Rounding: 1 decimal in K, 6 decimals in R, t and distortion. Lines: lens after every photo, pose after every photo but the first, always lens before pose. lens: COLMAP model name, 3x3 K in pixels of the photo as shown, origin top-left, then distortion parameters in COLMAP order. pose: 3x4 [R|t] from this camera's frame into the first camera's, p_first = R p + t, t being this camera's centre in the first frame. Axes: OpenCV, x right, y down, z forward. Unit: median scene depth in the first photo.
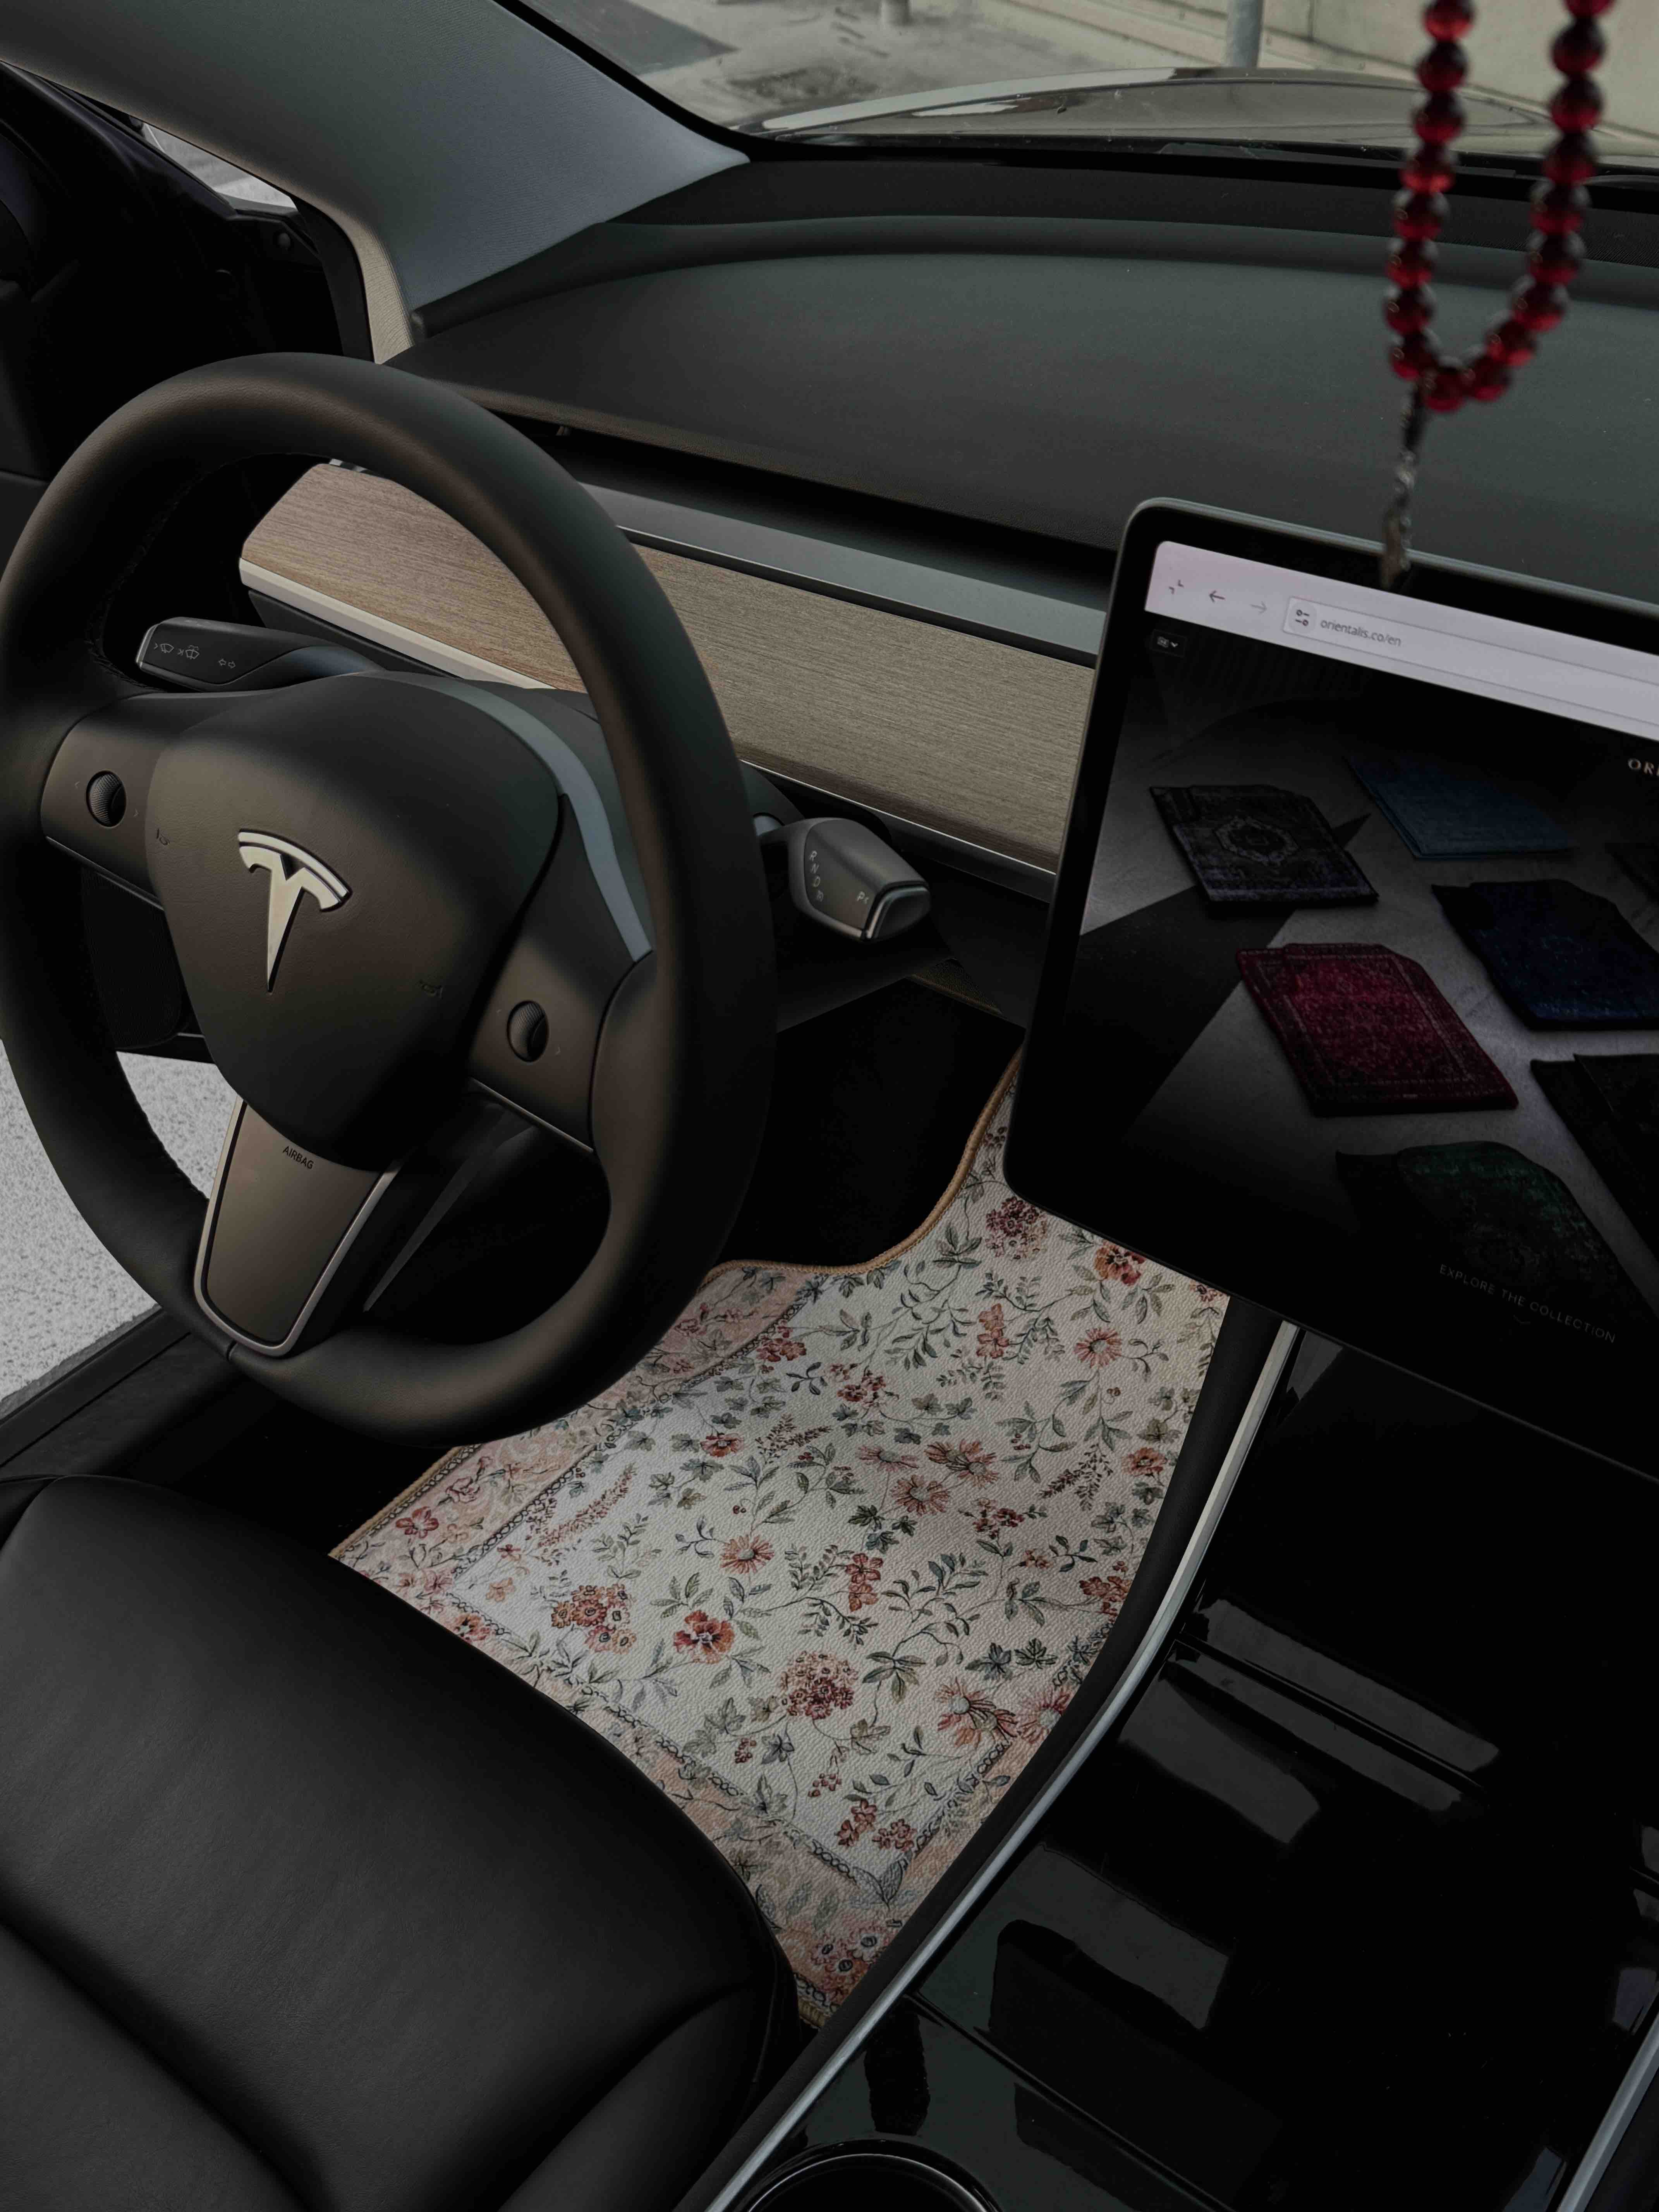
lens RADIAL K [[2170.4, 0, 809.7], [0, 2170.4, 1103.3], [0, 0, 1]] dist [0.213614, -0.508021]
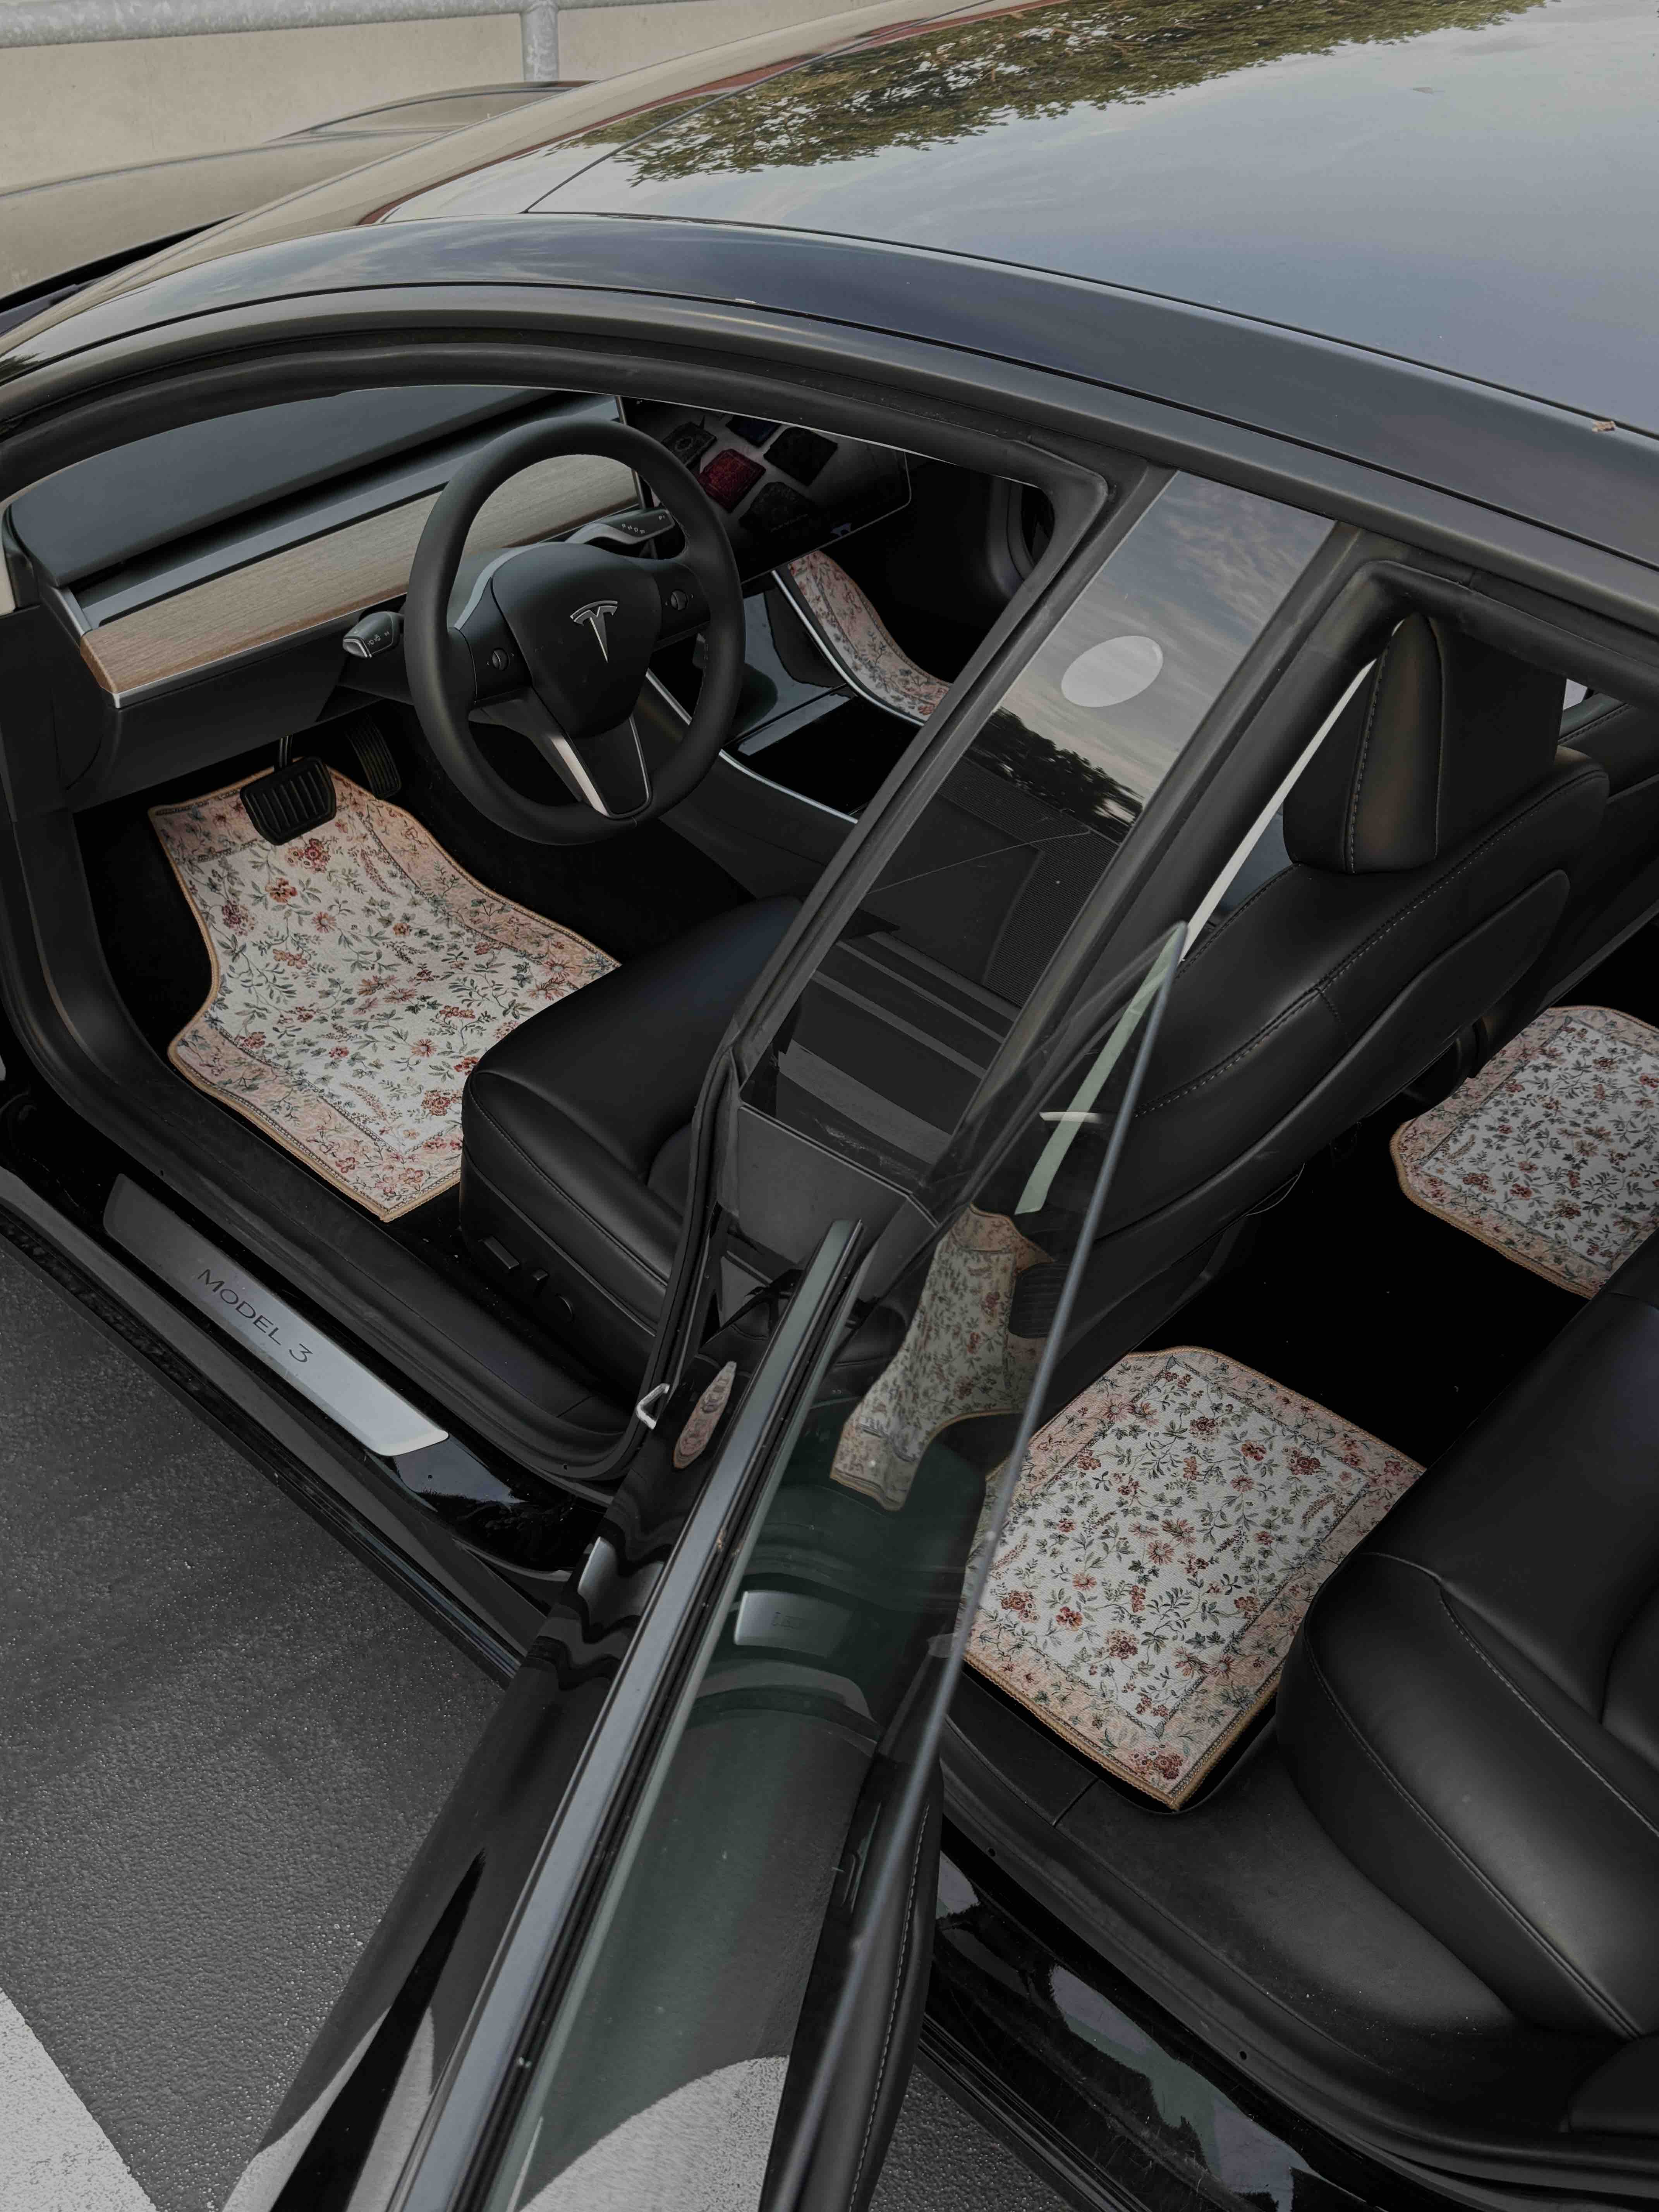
lens RADIAL K [[2188.4, 0, 847.7], [0, 2188.4, 1105.8], [0, 0, 1]] dist [0.167596, -0.359962]
pose [[0.078017, -0.608292, 0.789869, -2.728665], [0.564928, 0.679781, 0.467712, -0.788994], [-0.821443, 0.409730, 0.396676, -0.062149]]
